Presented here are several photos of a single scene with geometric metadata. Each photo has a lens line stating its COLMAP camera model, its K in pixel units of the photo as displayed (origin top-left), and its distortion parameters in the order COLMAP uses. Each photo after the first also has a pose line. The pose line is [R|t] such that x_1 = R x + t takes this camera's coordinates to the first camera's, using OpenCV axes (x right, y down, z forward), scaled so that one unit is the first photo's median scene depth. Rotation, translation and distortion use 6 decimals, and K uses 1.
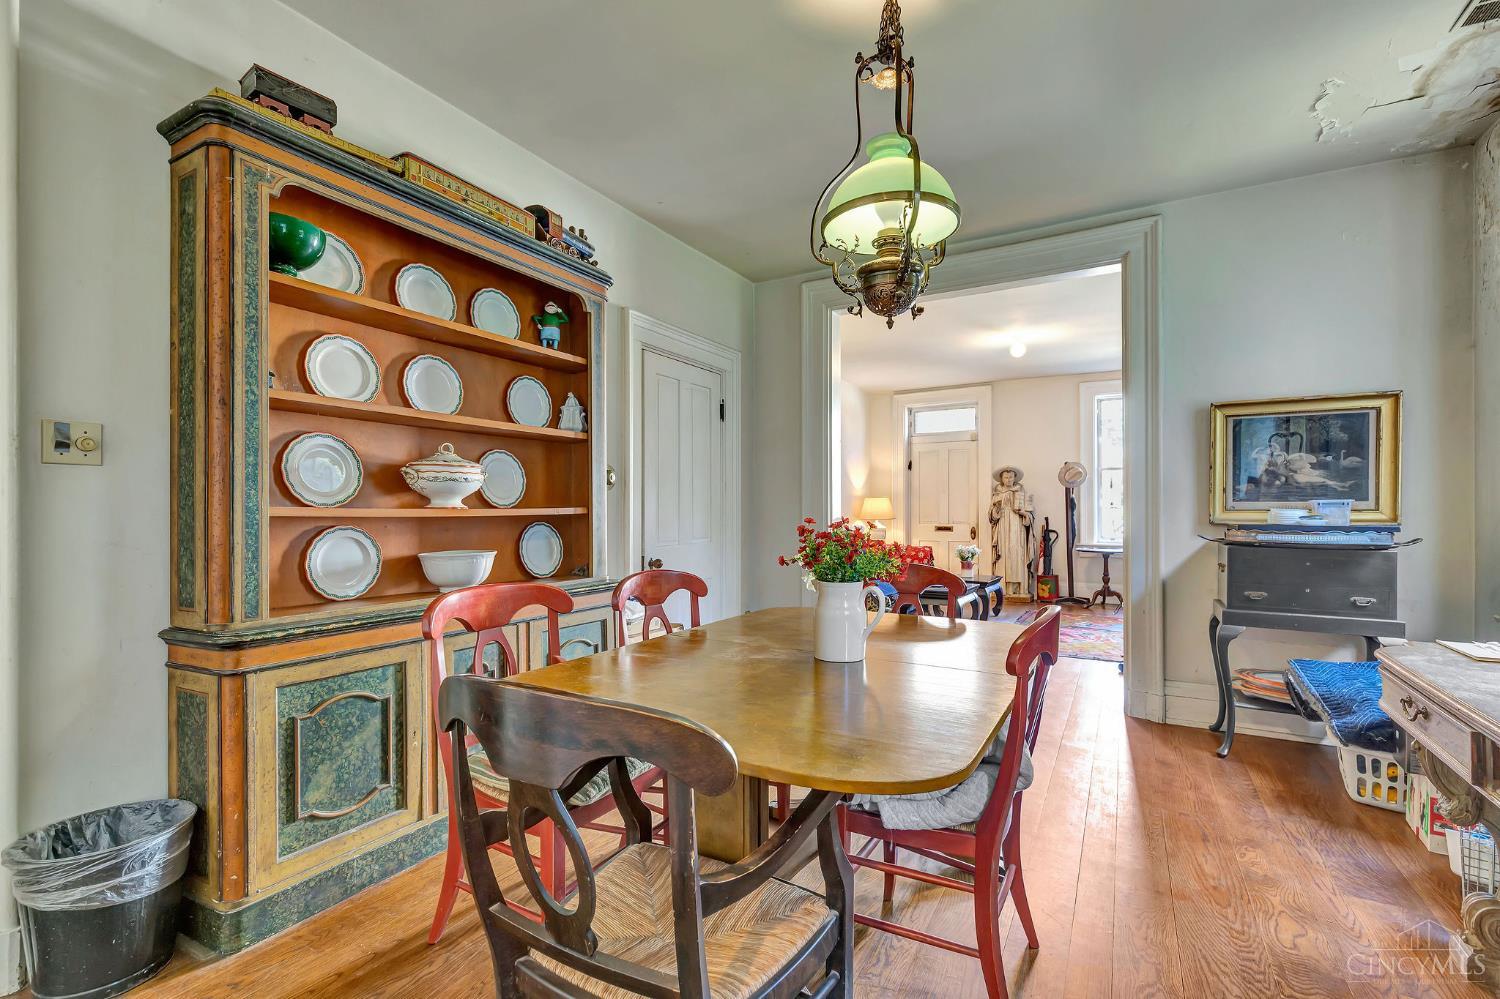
lens RADIAL K [[680.4, 0, 745.6], [0, 680.4, 506.4], [0, 0, 1]] dist [0.006947, -0.000151]
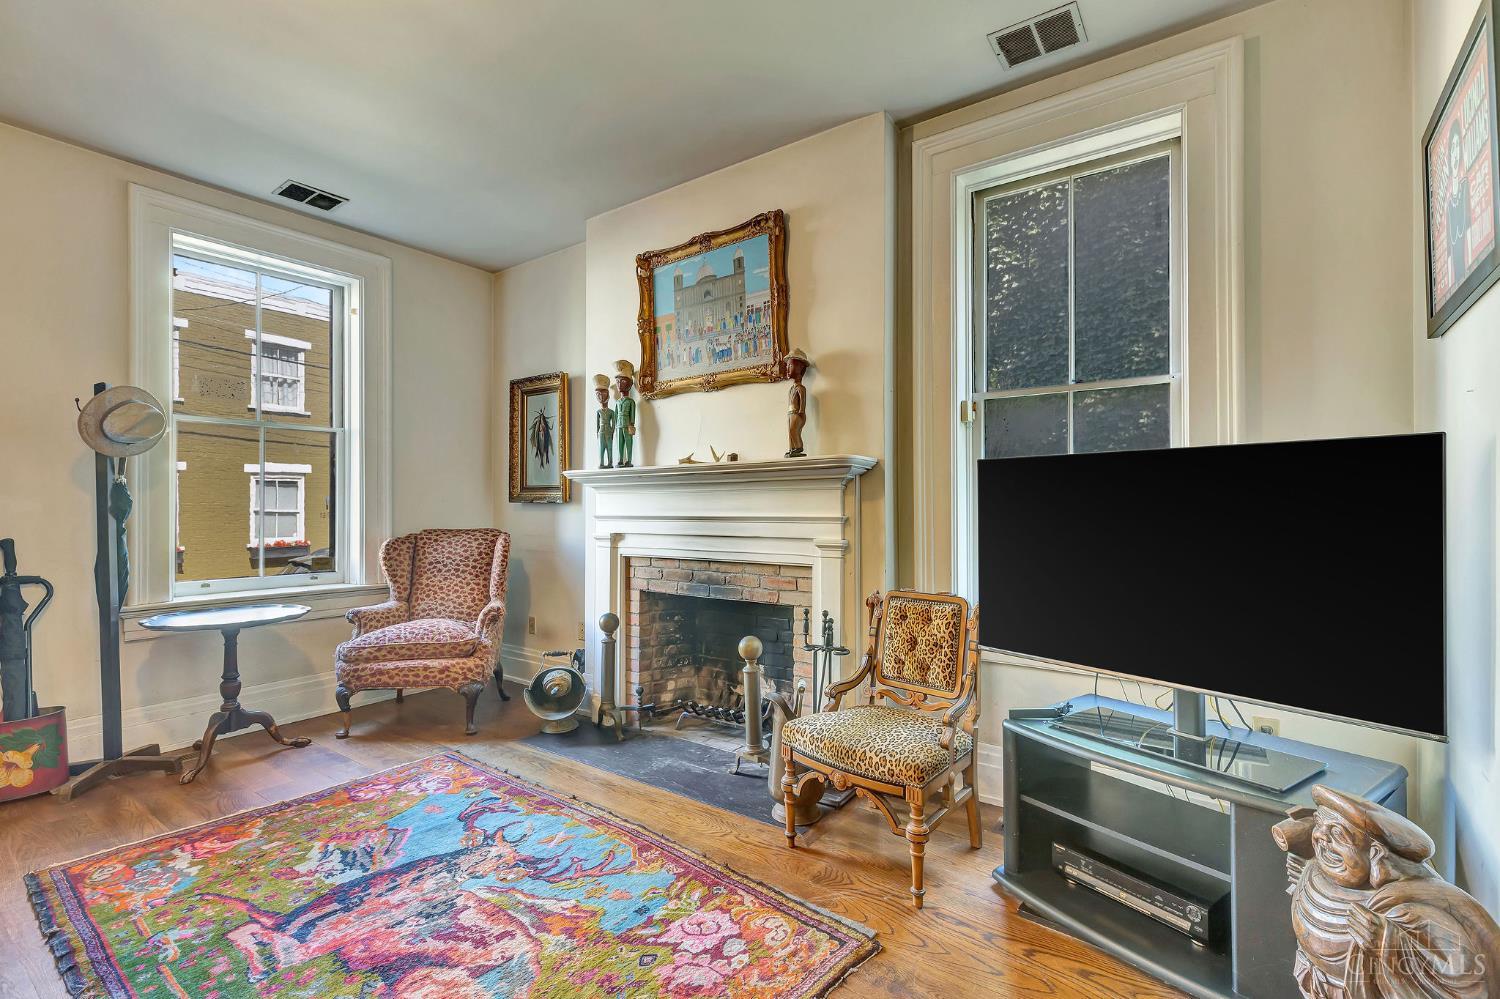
lens RADIAL K [[680.4, 0, 754.1], [0, 680.4, 501.1], [0, 0, 1]] dist [0.006947, -0.000151]
pose [[0.116965, 0.006303, 0.993116, 0.151683], [0.002689, 0.999974, -0.006663, 0.000026], [-0.993132, 0.003450, 0.116945, 0.603028]]
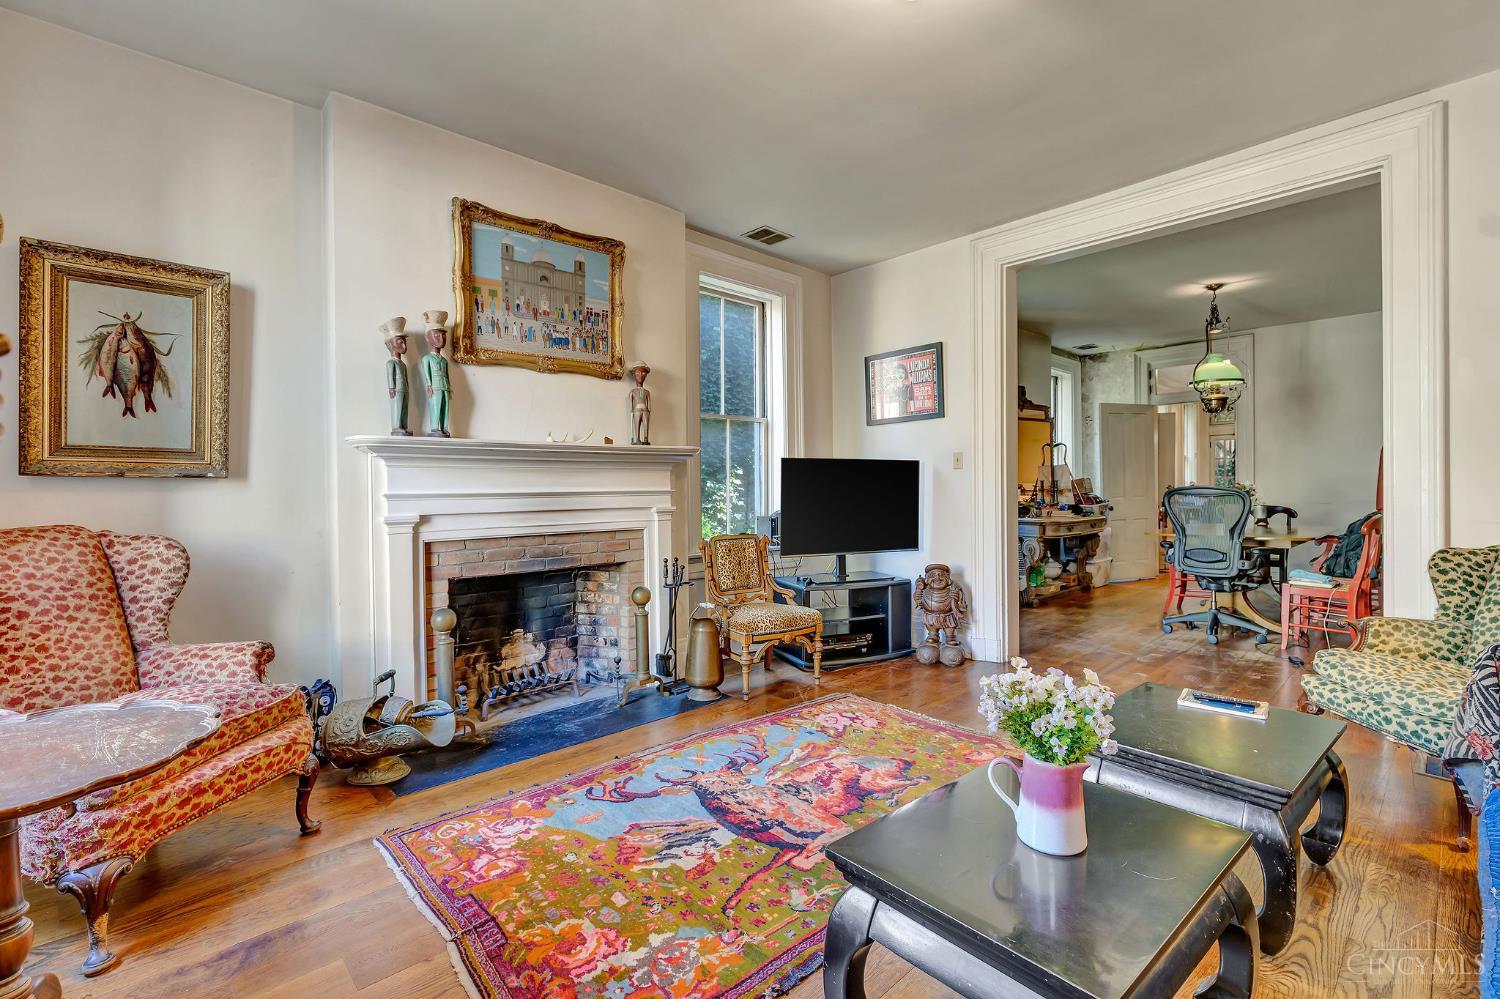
lens RADIAL K [[680.4, 0, 751.7], [0, 680.4, 488.2], [0, 0, 1]] dist [0.006947, -0.000151]
pose [[-0.955200, 0.005857, 0.295902, 0.297762], [0.006966, 0.999972, 0.002692, 0.003286], [-0.295878, 0.004633, -0.955215, 1.028647]]
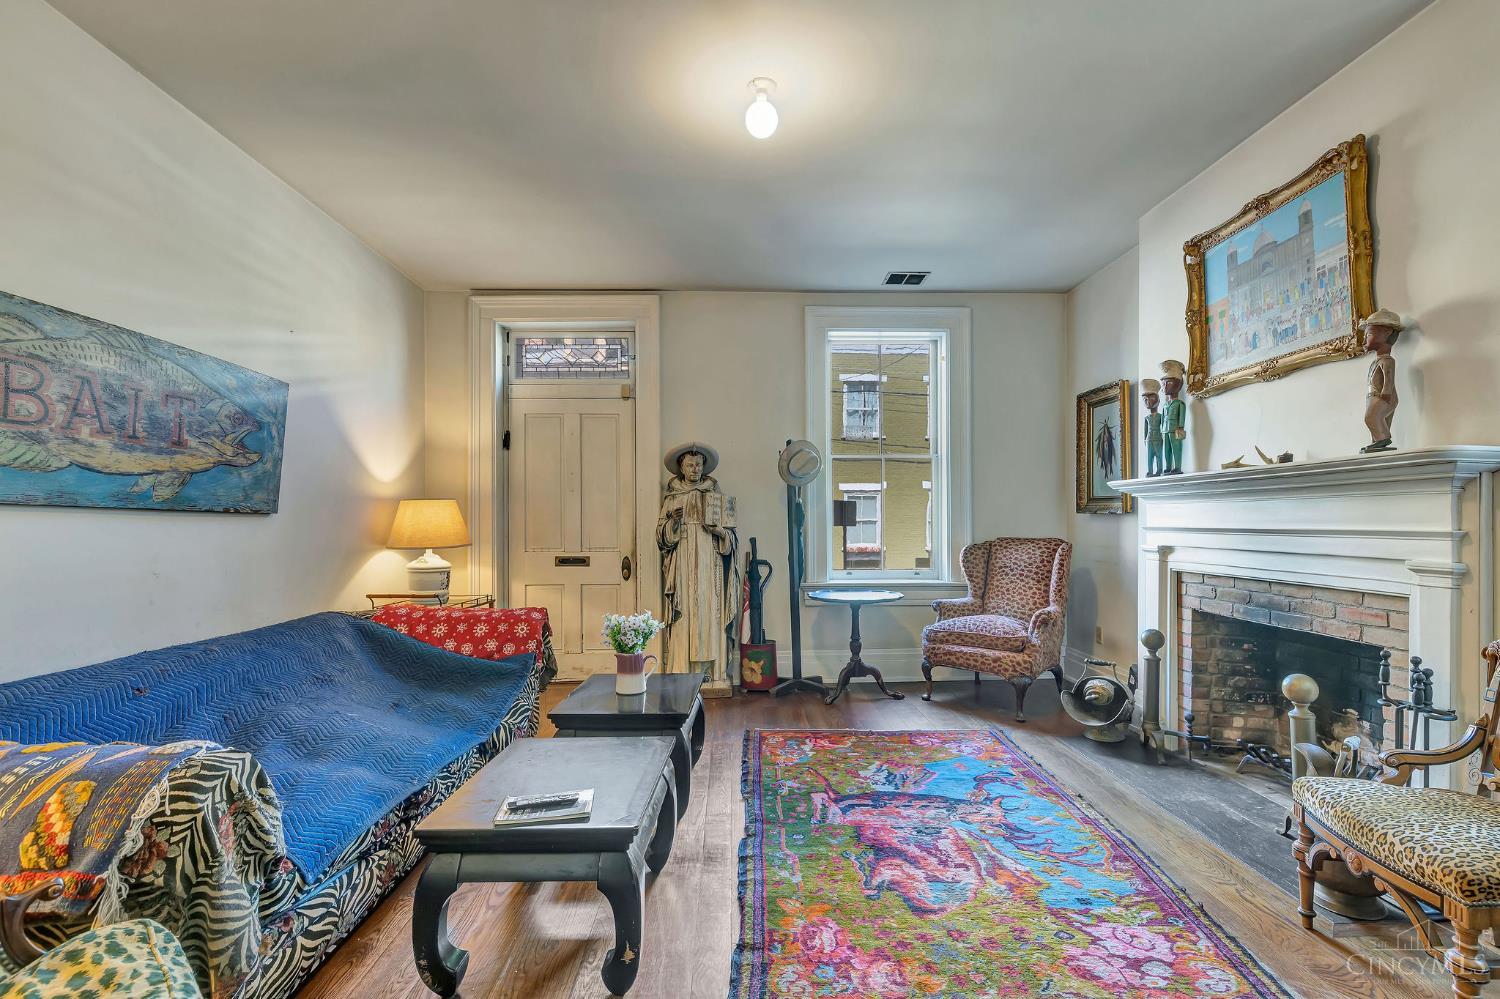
lens RADIAL K [[680.4, 0, 757.4], [0, 680.4, 518.6], [0, 0, 1]] dist [0.006947, -0.000151]
pose [[0.853370, -0.004271, 0.521289, 0.151648], [0.005047, 0.999987, -0.000070, -0.000124], [-0.521282, 0.002690, 0.853380, 0.520796]]
